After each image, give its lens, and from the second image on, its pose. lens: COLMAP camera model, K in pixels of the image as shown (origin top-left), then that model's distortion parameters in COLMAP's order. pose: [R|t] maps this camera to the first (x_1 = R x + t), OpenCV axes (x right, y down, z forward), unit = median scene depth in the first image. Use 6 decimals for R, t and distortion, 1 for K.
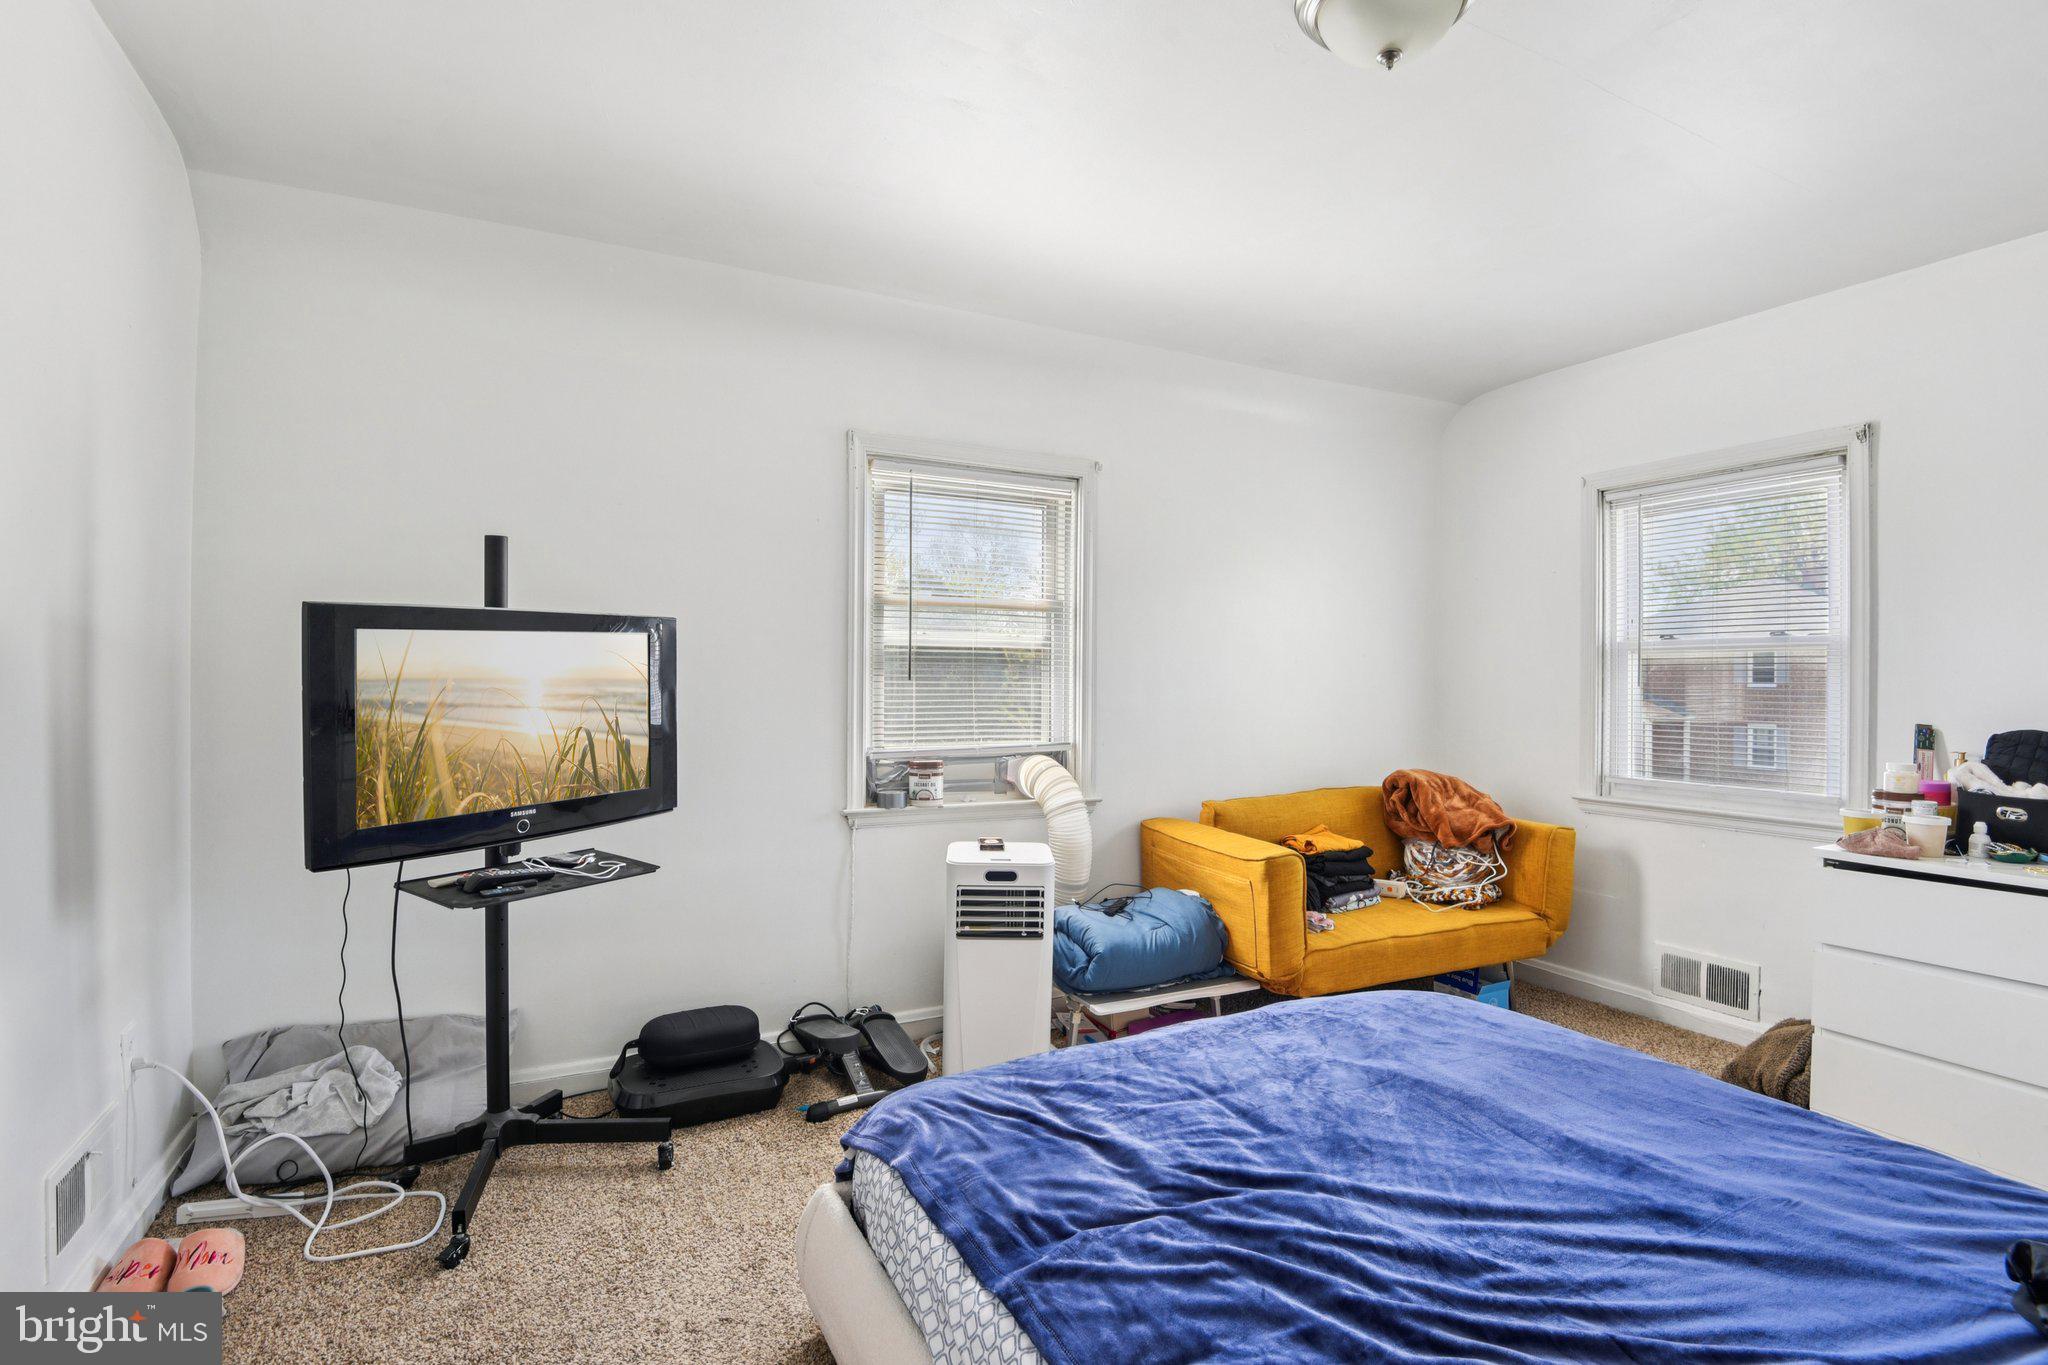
lens RADIAL K [[965.3, 0, 1021.5], [0, 965.3, 686.4], [0, 0, 1]] dist [-0.001321, -0.017652]
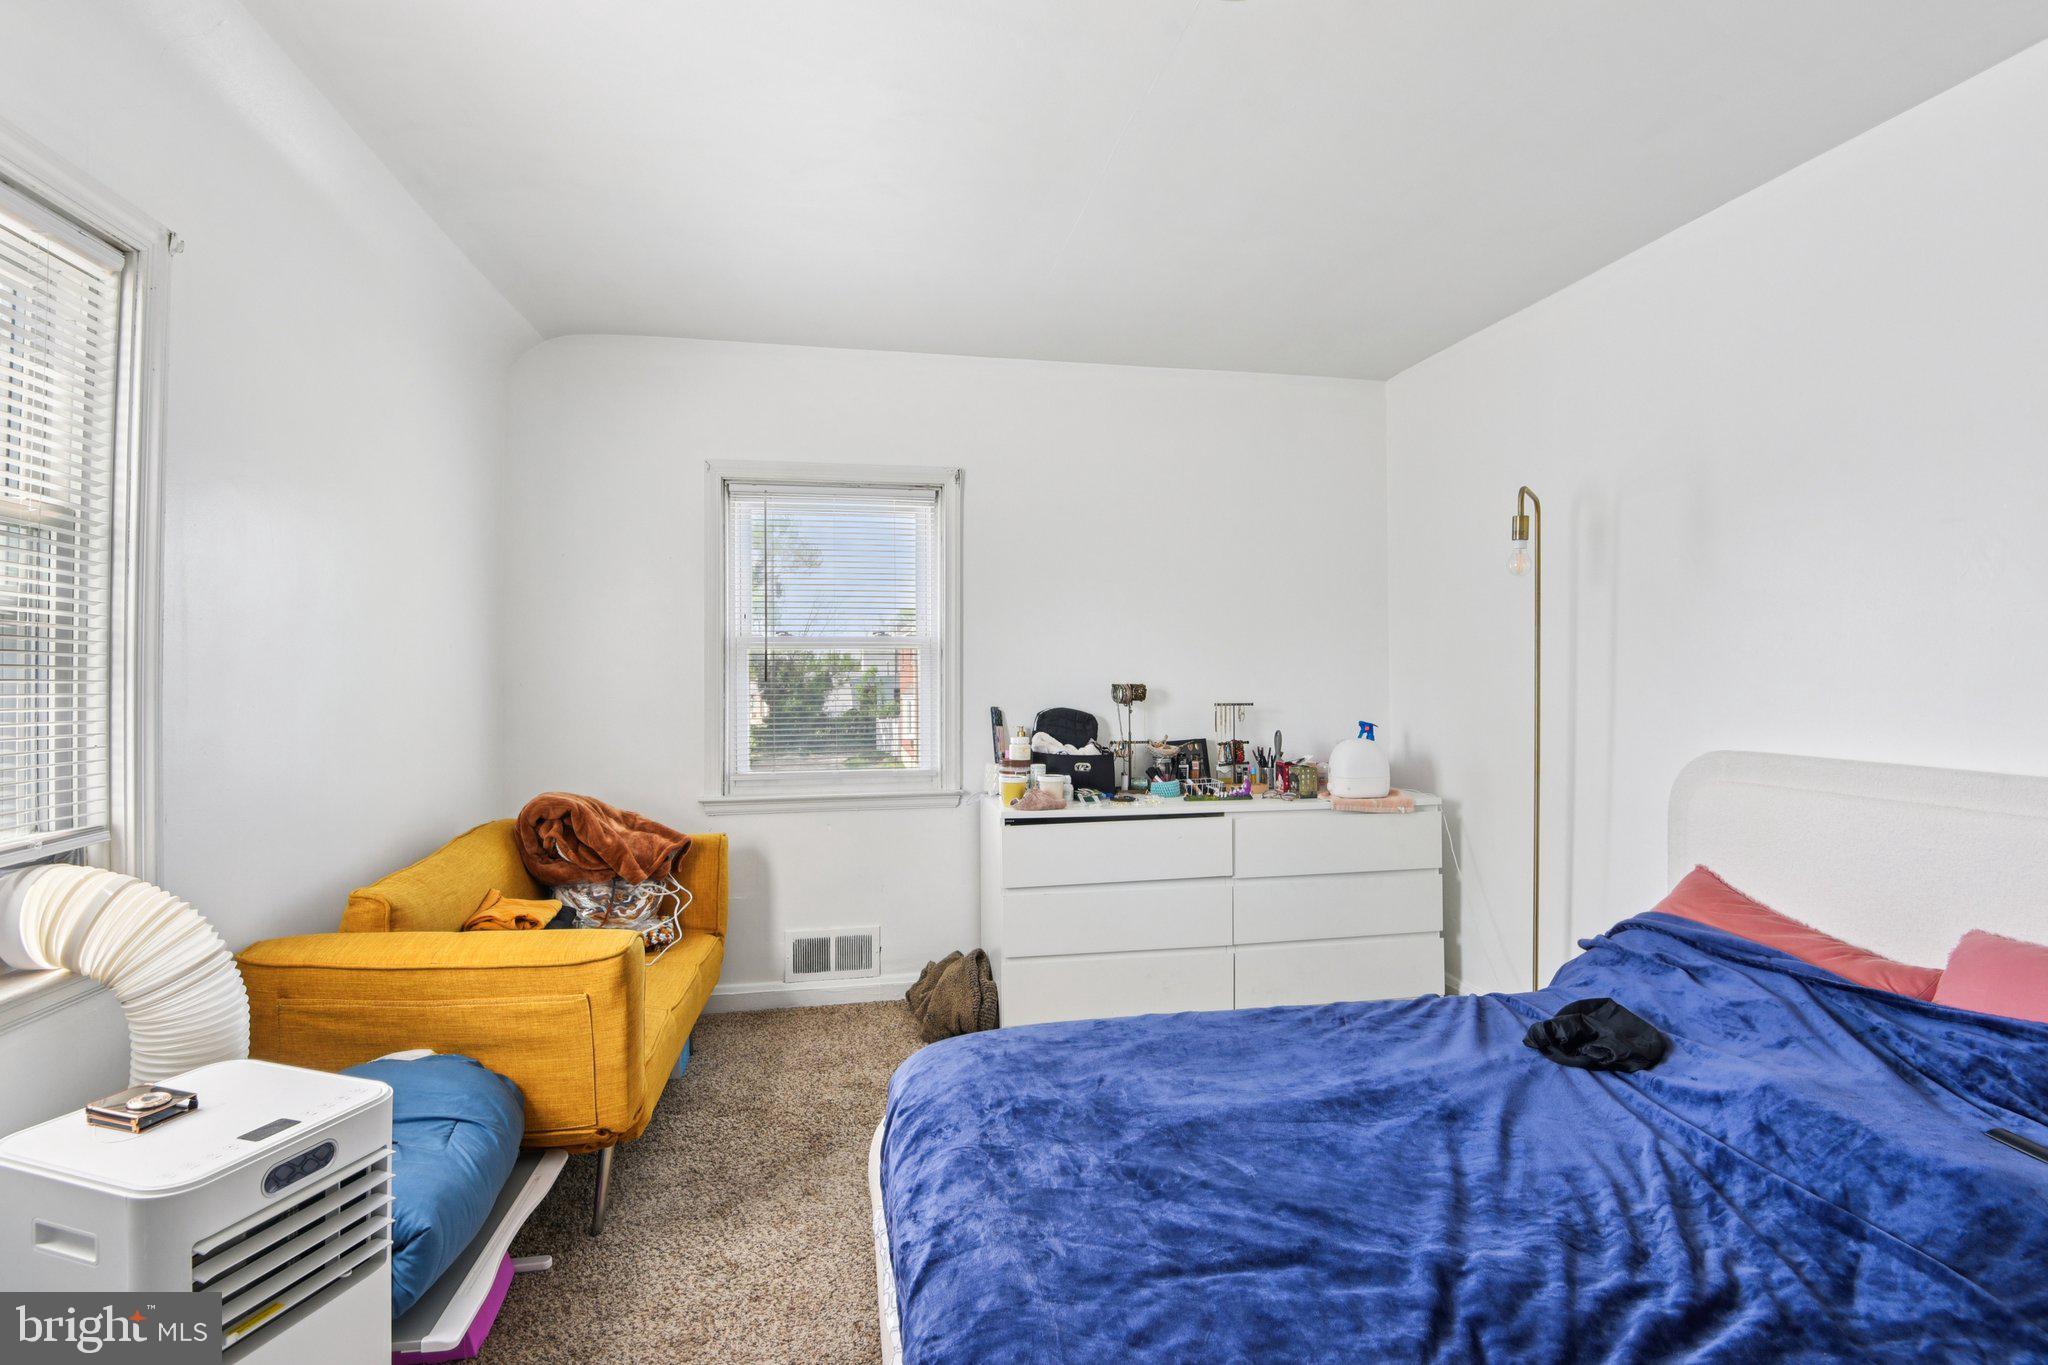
lens RADIAL K [[965.3, 0, 1021.5], [0, 965.3, 686.4], [0, 0, 1]] dist [-0.001321, -0.017652]
pose [[0.279695, -0.020668, 0.959866, -0.258910], [0.015522, 0.999735, 0.017003, -0.009110], [-0.959963, 0.010143, 0.279942, 0.472529]]
